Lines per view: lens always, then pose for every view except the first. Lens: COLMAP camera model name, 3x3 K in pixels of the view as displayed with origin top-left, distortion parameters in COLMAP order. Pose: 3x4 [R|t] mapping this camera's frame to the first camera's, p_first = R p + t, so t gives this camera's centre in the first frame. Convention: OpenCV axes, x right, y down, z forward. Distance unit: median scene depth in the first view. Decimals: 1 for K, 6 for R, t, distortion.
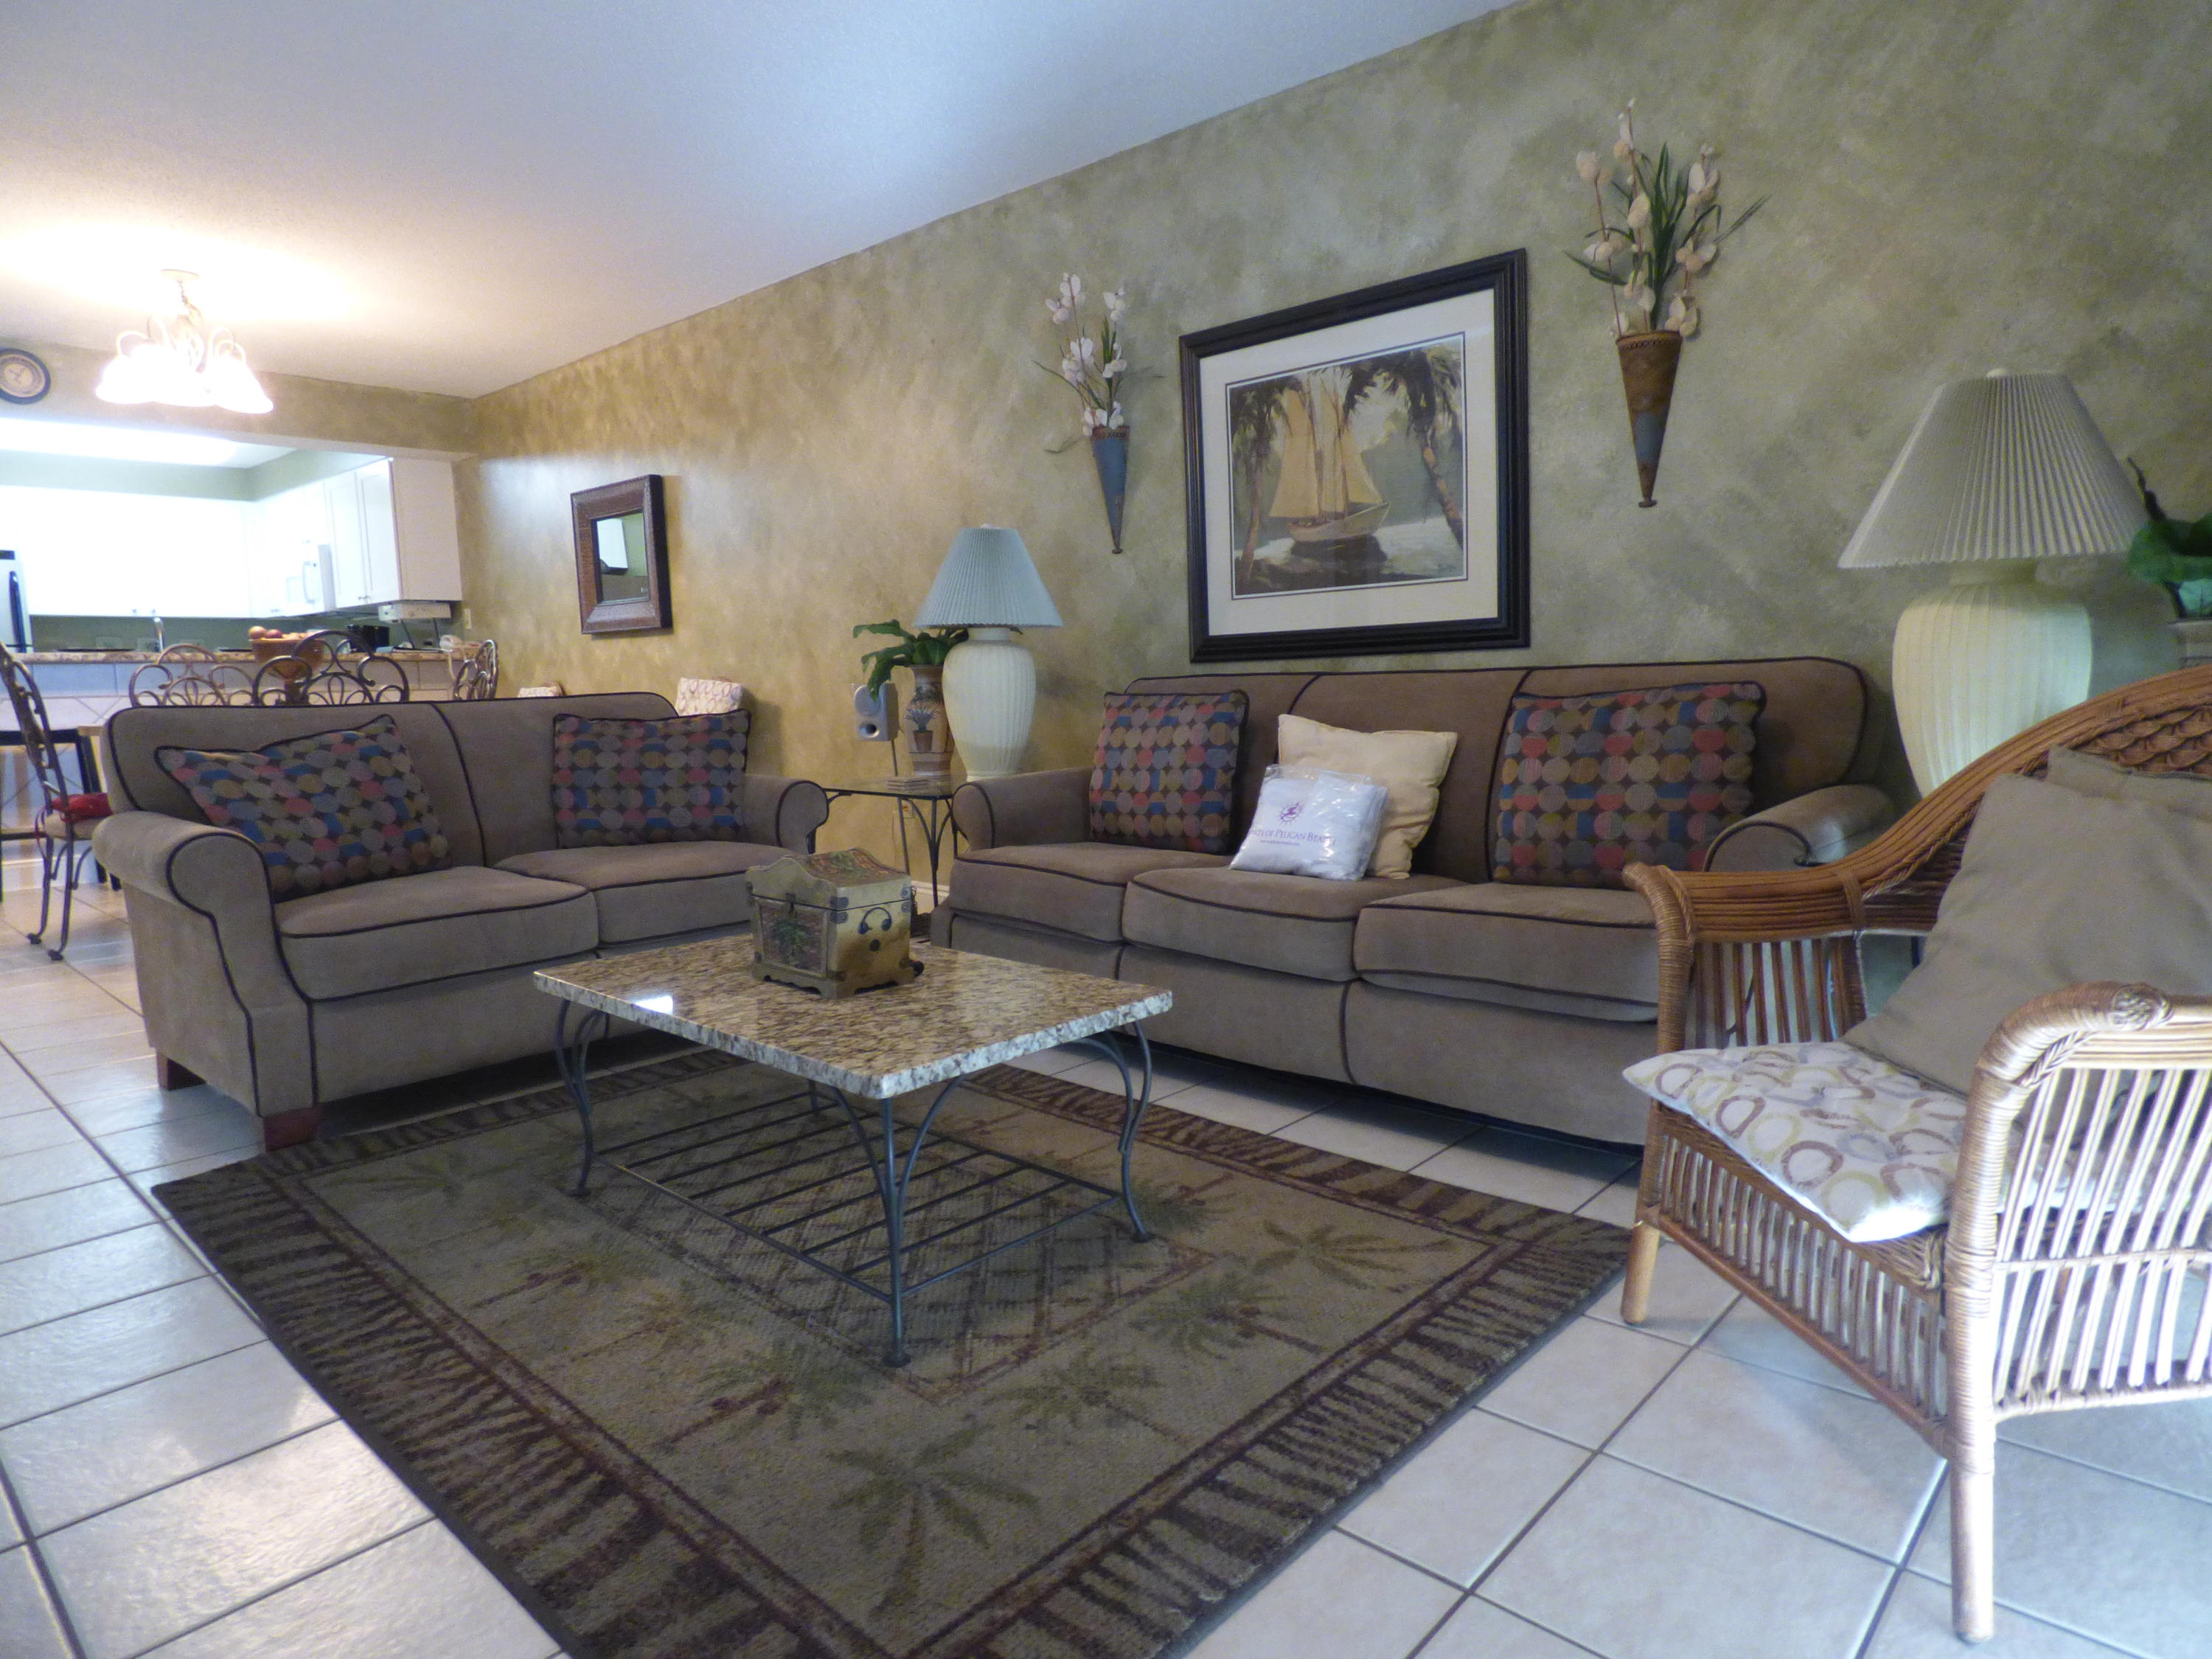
lens RADIAL K [[1331.7, 0, 1110.4], [0, 1331.7, 833.9], [0, 0, 1]] dist [-0.020760, 0.001379]
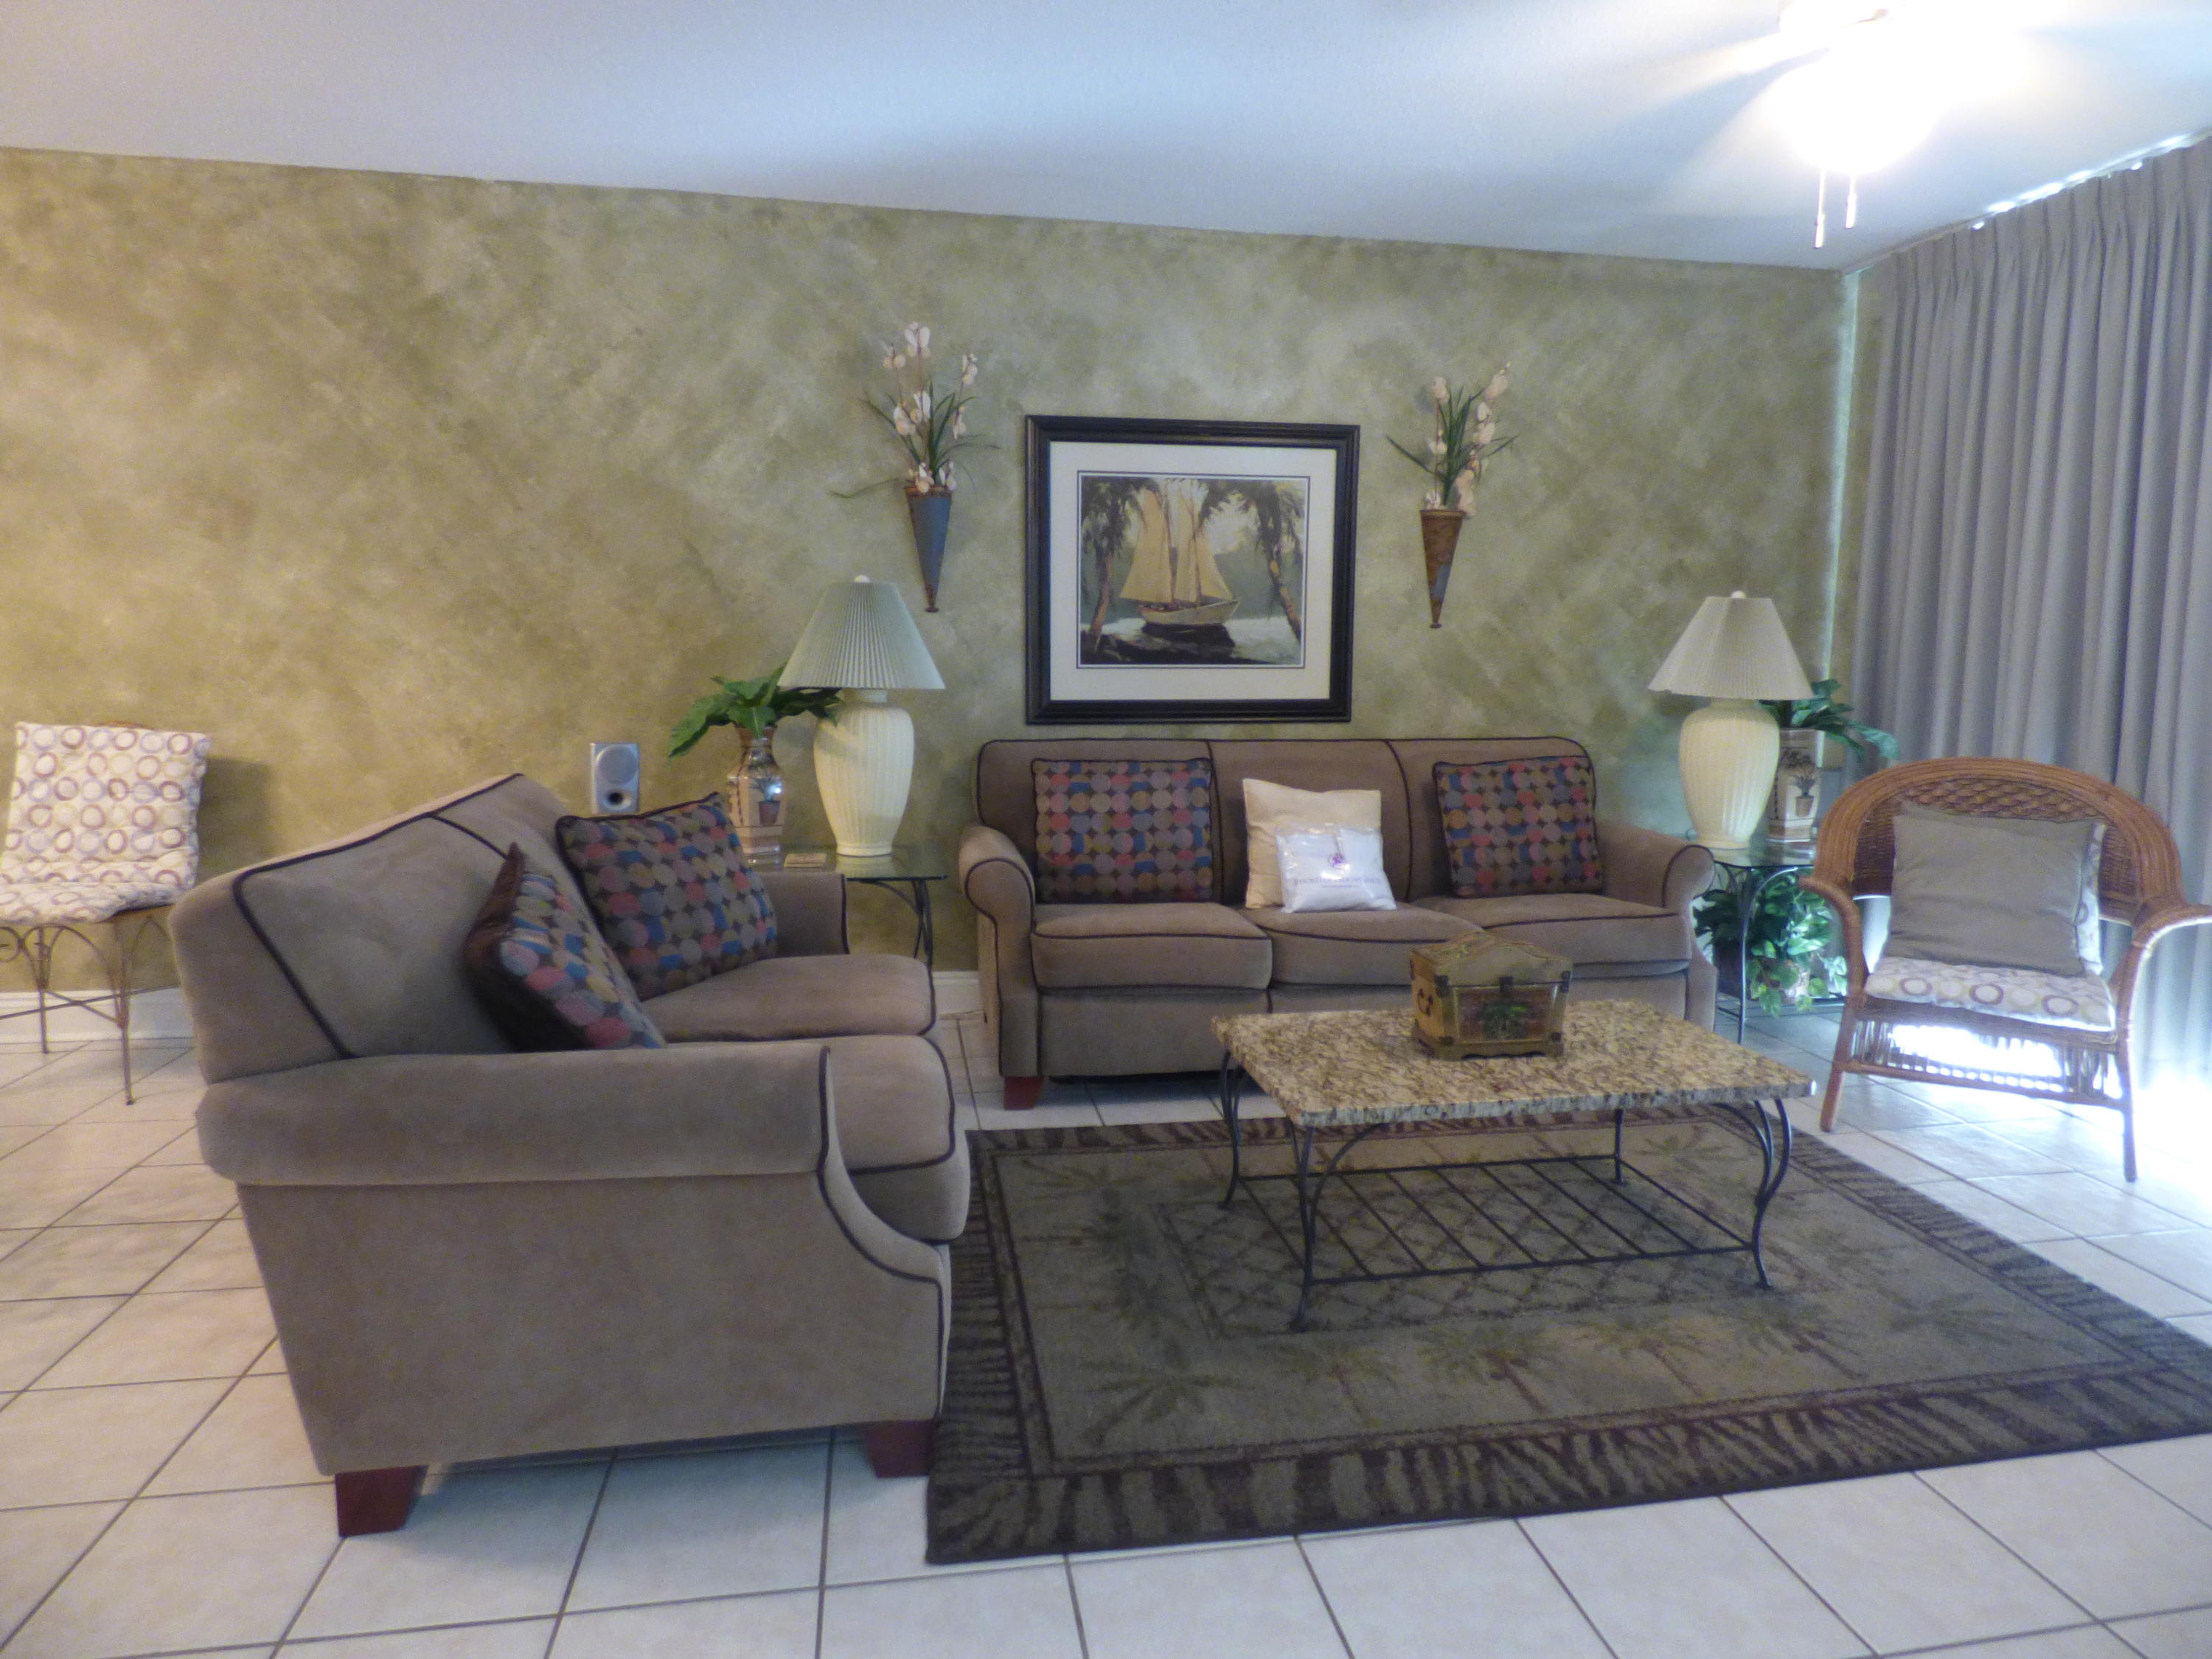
lens RADIAL K [[1331.7, 0, 1110.4], [0, 1331.7, 833.9], [0, 0, 1]] dist [-0.020760, 0.001379]
pose [[0.603358, -0.075125, 0.793924, -0.861381], [0.067539, 0.996790, 0.042993, -0.096416], [-0.794605, 0.027681, 0.606495, 0.360903]]
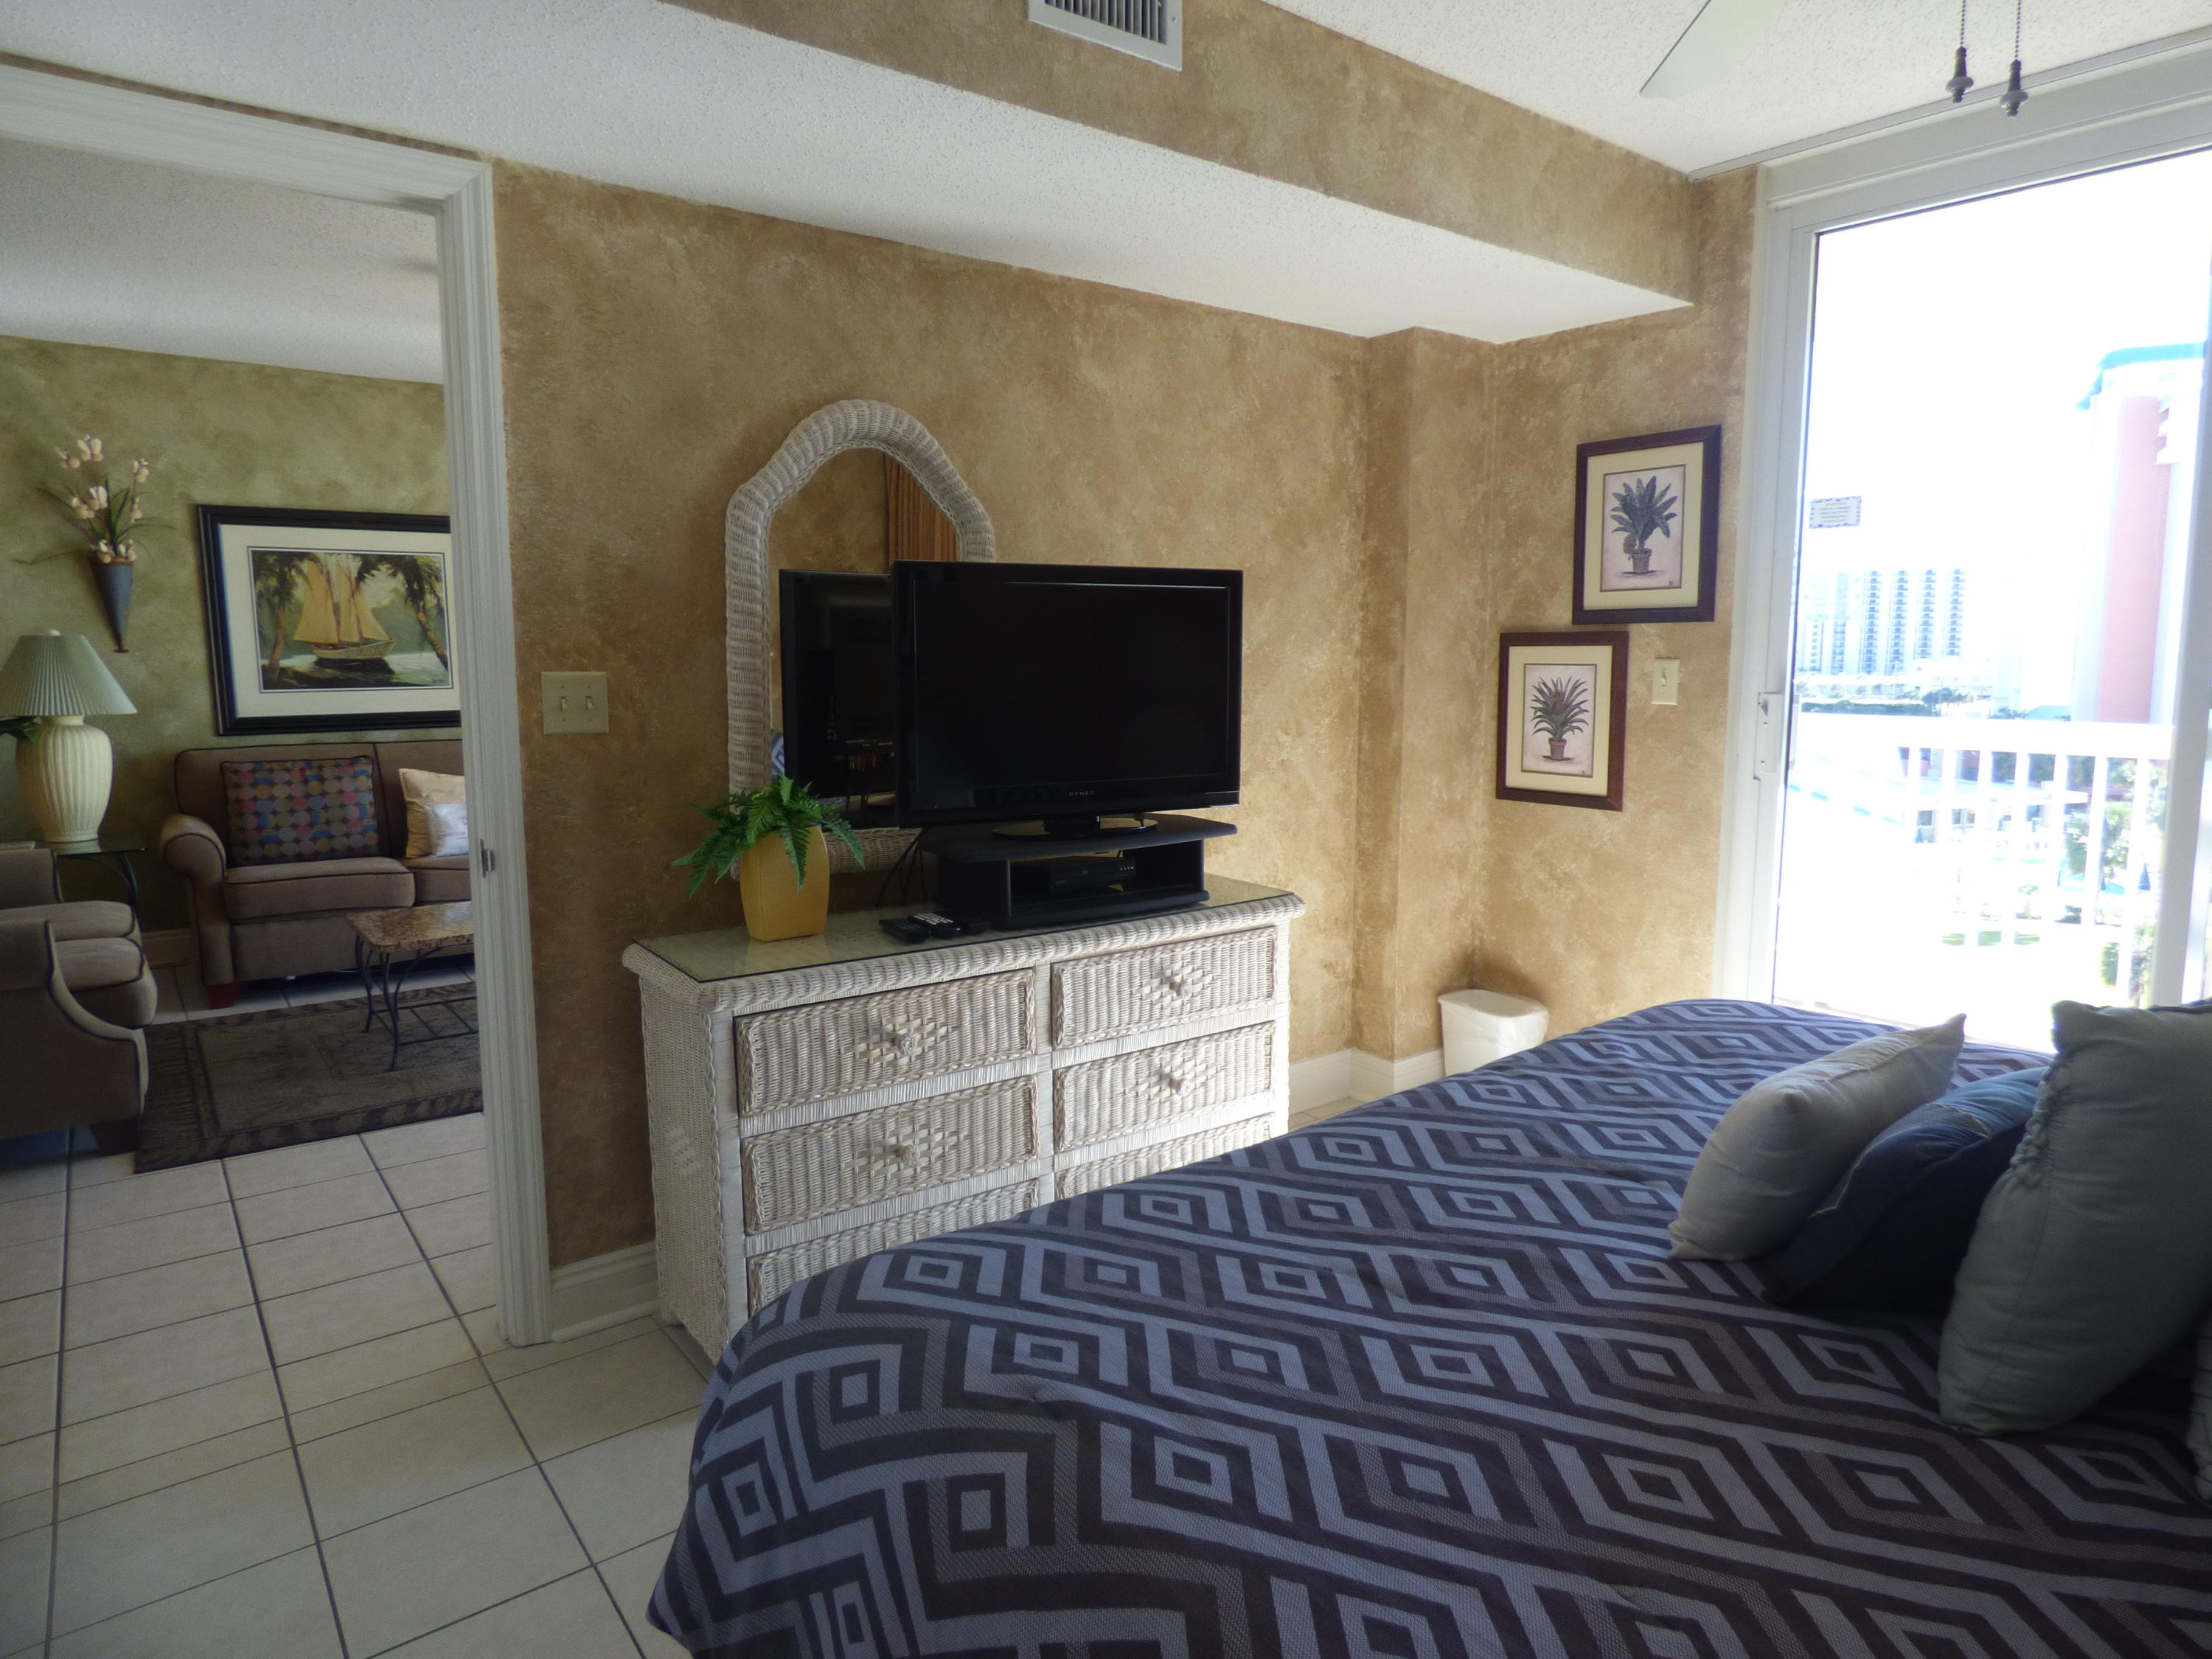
lens RADIAL K [[1327.8, 0, 1099.6], [0, 1327.8, 821.6], [0, 0, 1]] dist [0.003412, 0.001771]
pose [[0.170555, -0.102578, 0.979994, -1.338980], [0.108079, 0.990513, 0.084869, -0.068093], [-0.979403, 0.091442, 0.180023, -0.167308]]
